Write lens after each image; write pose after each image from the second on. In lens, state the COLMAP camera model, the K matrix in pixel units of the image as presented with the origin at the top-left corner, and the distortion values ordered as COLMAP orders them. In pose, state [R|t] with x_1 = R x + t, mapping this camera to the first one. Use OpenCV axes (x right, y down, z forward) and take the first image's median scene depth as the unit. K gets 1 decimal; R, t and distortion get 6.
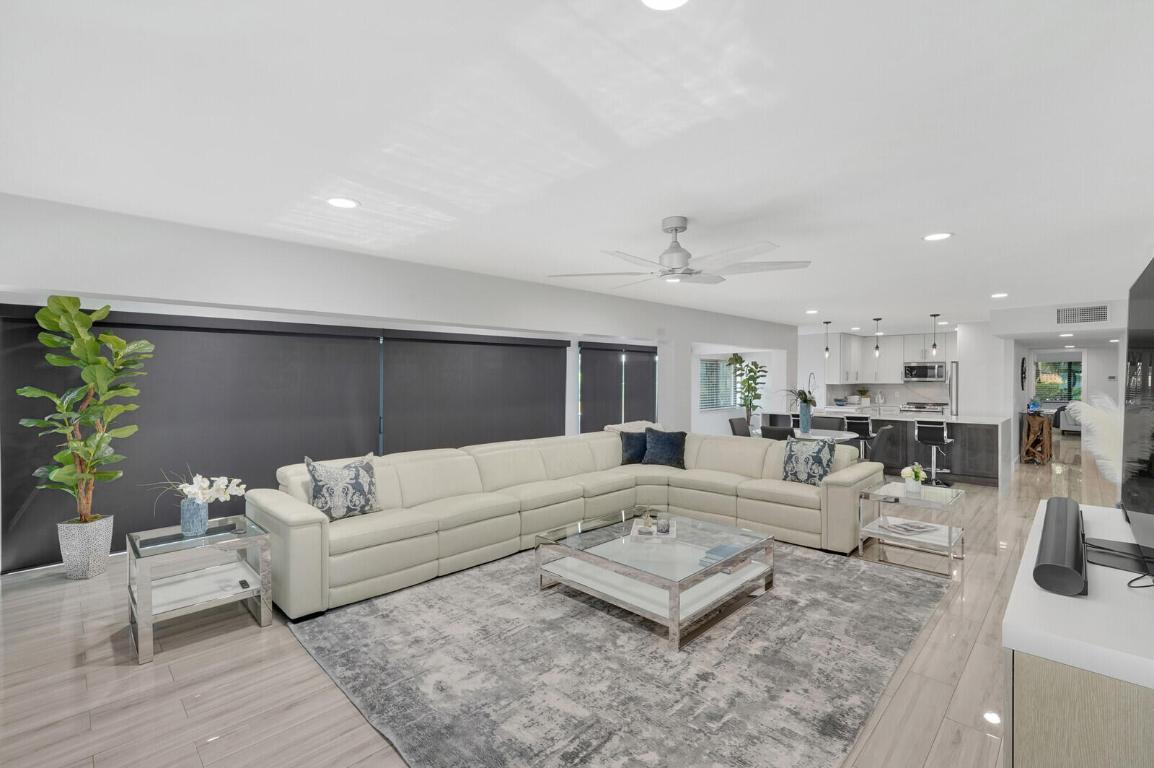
lens RADIAL K [[510.1, 0, 592.1], [0, 510.1, 382.0], [0, 0, 1]] dist [-0.010899, 0.000327]
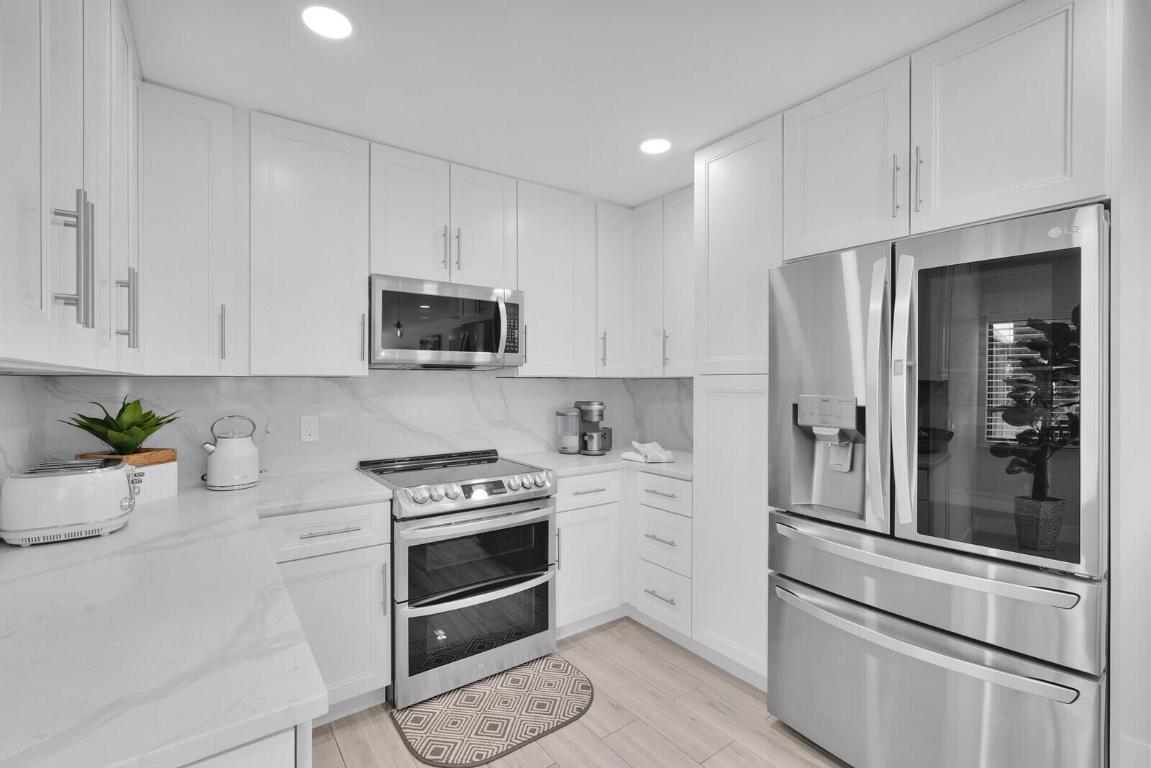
lens RADIAL K [[540.9, 0, 575.5], [0, 540.9, 384.0], [0, 0, 1]] dist [-0.001578, 0.000012]
pose [[0.202159, -0.004825, 0.979341, 1.304525], [0.005533, 0.999978, 0.003784, 0.017484], [-0.979337, 0.004654, 0.202181, 2.719501]]
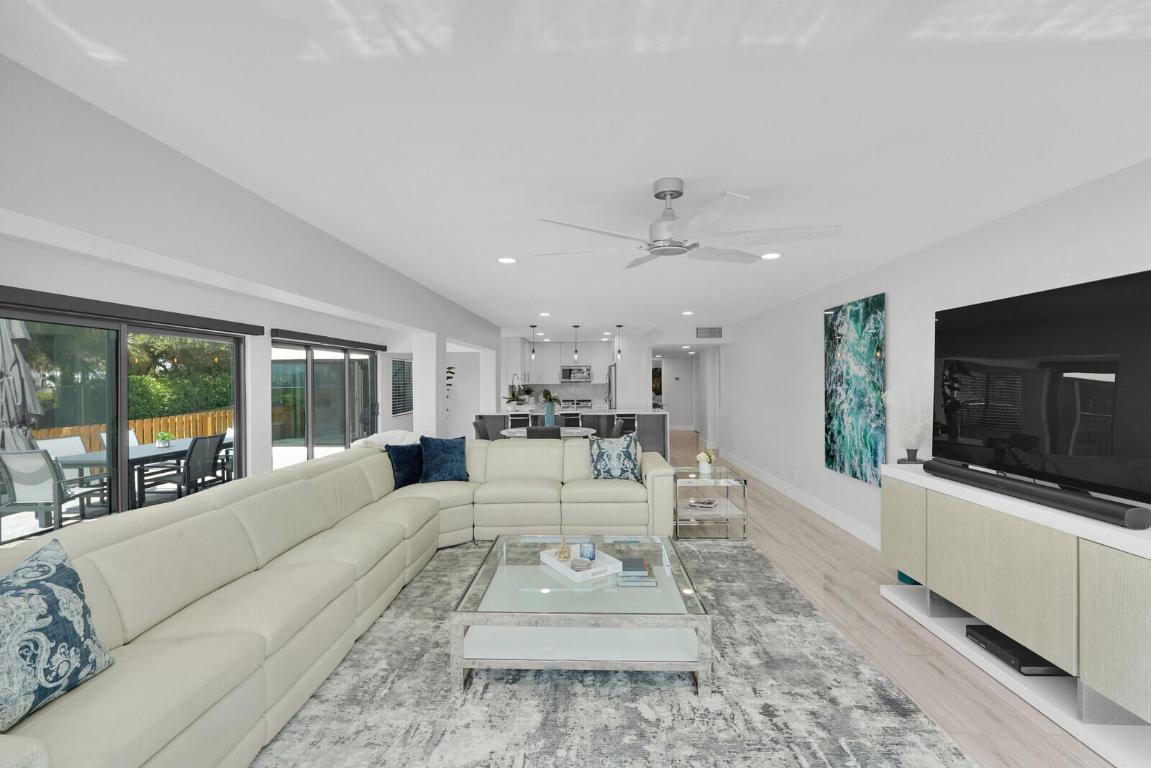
lens RADIAL K [[496.8, 0, 579.9], [0, 496.8, 384.4], [0, 0, 1]] dist [-0.002789, 0.000372]
pose [[0.739499, -0.008359, 0.673106, -0.394396], [0.008905, 0.999957, 0.002634, 0.005538], [-0.673099, 0.004046, 0.739541, 0.387225]]
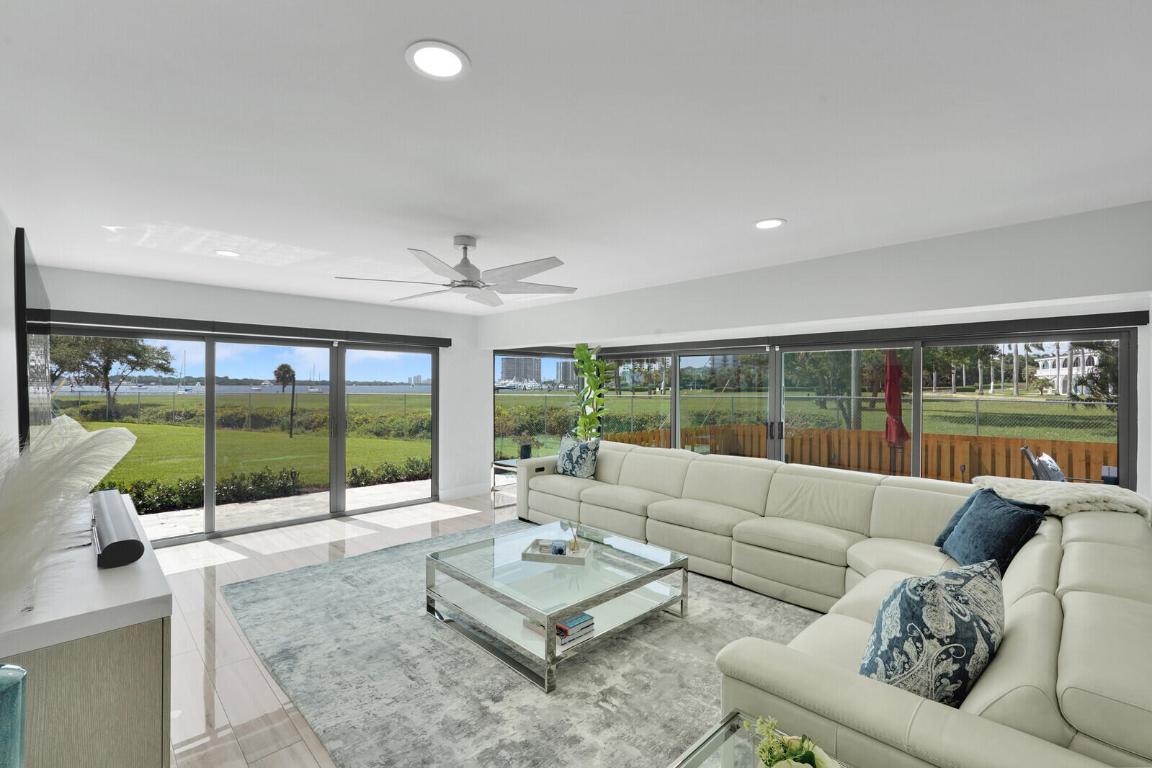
lens RADIAL K [[506.6, 0, 579.1], [0, 506.6, 384.2], [0, 0, 1]] dist [-0.018187, -0.000011]
pose [[-0.024842, -0.000531, -0.999691, 0.977924], [-0.011777, 0.999931, -0.000239, -0.008064], [0.999622, 0.011767, -0.024847, 1.003391]]
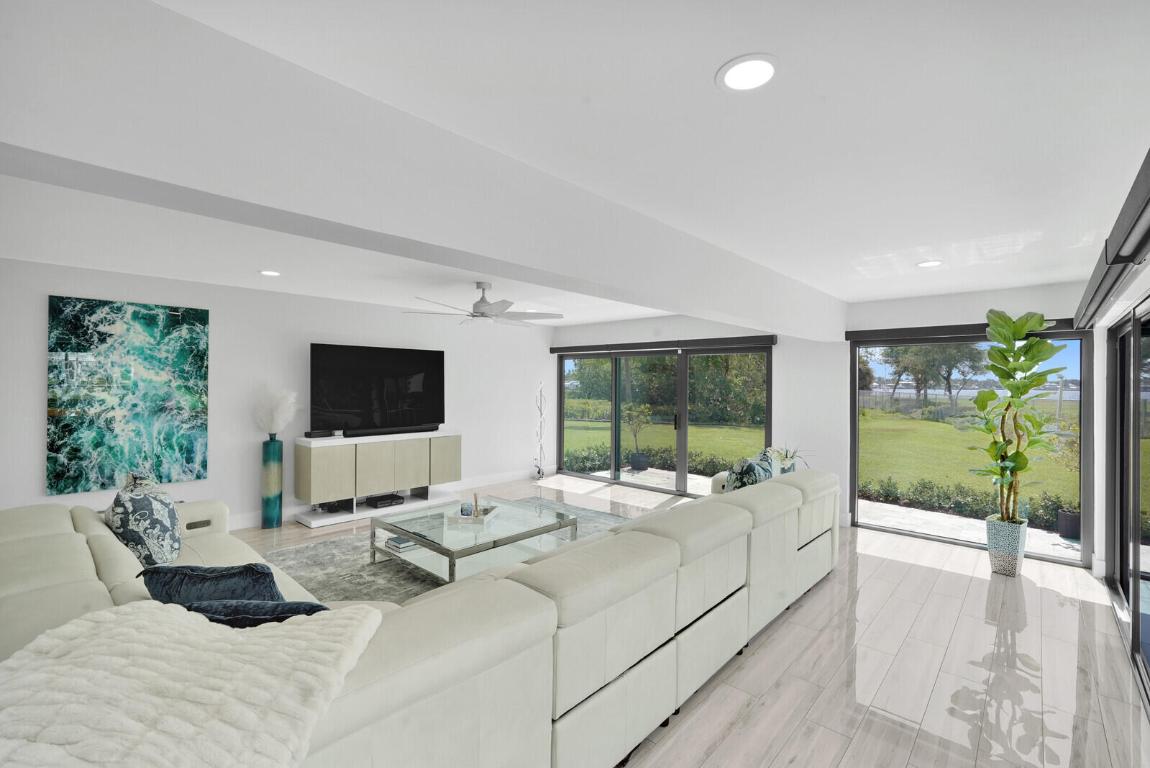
lens RADIAL K [[509.1, 0, 575.0], [0, 509.1, 384.0], [0, 0, 1]] dist [-0.000693, 0.000341]
pose [[-0.999783, -0.007223, -0.019558, -0.076919], [-0.007391, 0.999936, 0.008562, -0.014126], [0.019495, 0.008704, -0.999772, 2.055733]]
